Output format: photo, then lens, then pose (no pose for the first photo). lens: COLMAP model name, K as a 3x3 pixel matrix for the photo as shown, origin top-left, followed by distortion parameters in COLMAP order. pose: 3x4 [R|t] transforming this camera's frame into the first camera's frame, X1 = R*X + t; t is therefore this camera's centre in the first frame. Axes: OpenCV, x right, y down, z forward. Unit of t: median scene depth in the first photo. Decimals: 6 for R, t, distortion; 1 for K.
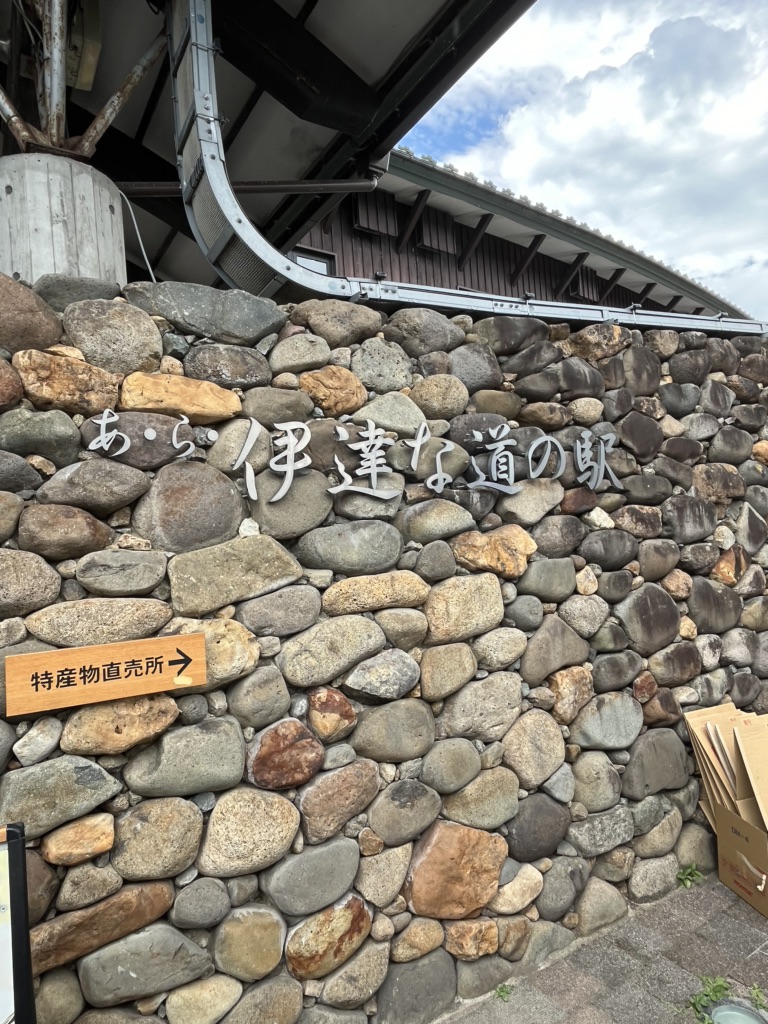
lens RADIAL K [[623.3, 0, 384.0], [0, 623.3, 512.0], [0, 0, 1]] dist [-0.002293, -0.000345]
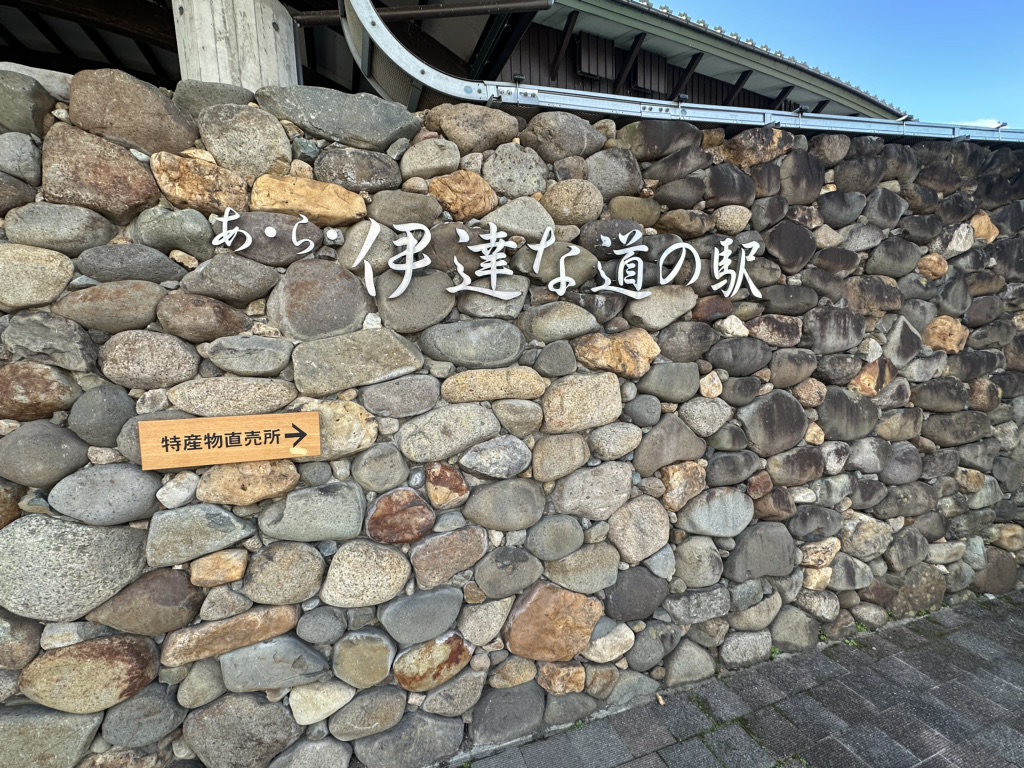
lens RADIAL K [[449.4, 0, 512.0], [0, 449.4, 384.0], [0, 0, 1]] dist [-0.002625, -0.000200]
pose [[0.977343, 0.066379, -0.200986, 0.181775], [-0.034670, 0.986932, 0.157362, 0.000384], [0.208805, -0.146828, 0.966872, 0.232468]]
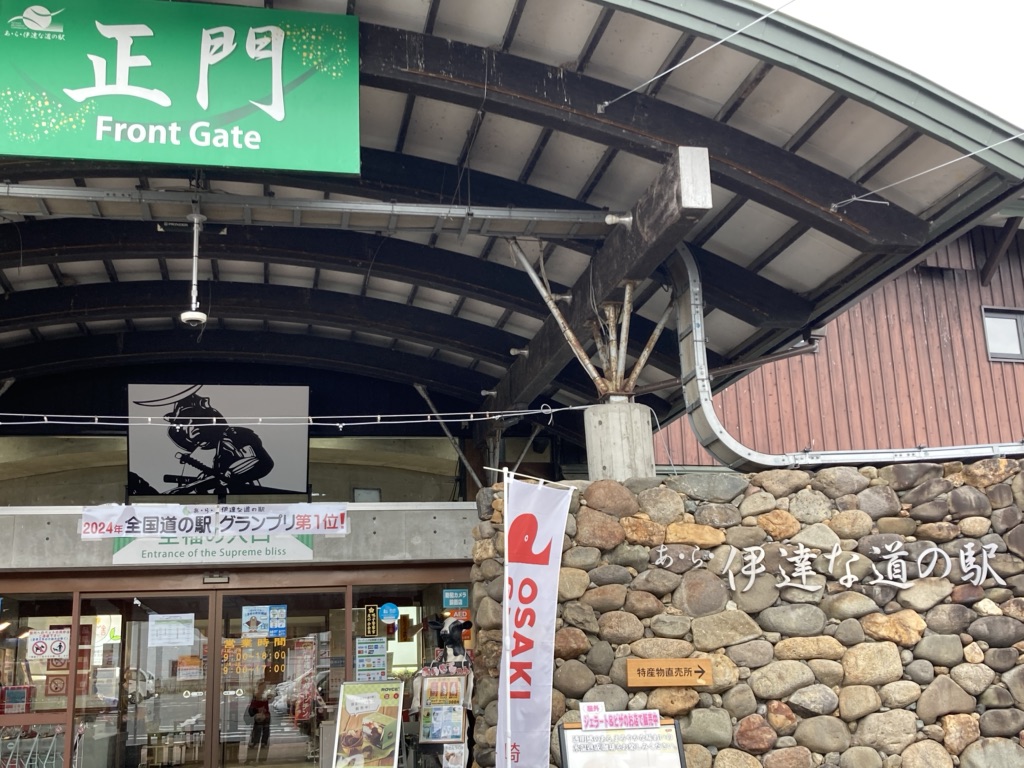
lens RADIAL K [[1135.4, 0, 512.0], [0, 1135.4, 384.0], [0, 0, 1]] dist [0.084175, -0.281874]
pose [[0.933265, -0.053813, -0.355135, 0.371766], [-0.017949, 0.980491, -0.195741, 0.049372], [0.358740, 0.189053, 0.914092, -2.204588]]
